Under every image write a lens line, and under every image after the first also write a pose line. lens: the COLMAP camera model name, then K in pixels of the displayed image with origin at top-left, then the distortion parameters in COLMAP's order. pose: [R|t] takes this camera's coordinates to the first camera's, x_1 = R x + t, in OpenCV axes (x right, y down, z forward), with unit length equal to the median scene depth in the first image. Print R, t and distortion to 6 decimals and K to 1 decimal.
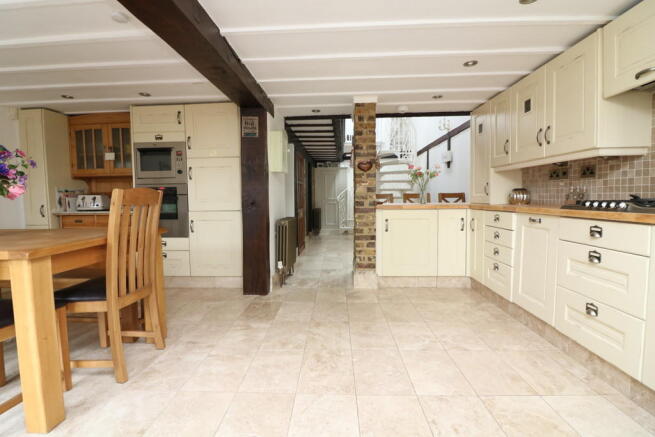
lens RADIAL K [[320.5, 0, 327.5], [0, 320.5, 216.6], [0, 0, 1]] dist [-0.001932, -0.000056]
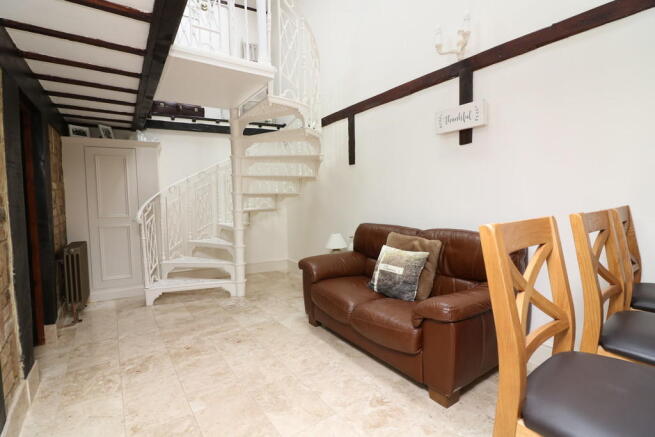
lens RADIAL K [[320.5, 0, 327.2], [0, 320.5, 217.1], [0, 0, 1]] dist [-0.001932, -0.000056]
pose [[0.808536, -0.035908, 0.587350, -0.011957], [0.041483, 0.999131, 0.003978, -0.047063], [-0.586983, 0.021148, 0.809323, 0.542419]]
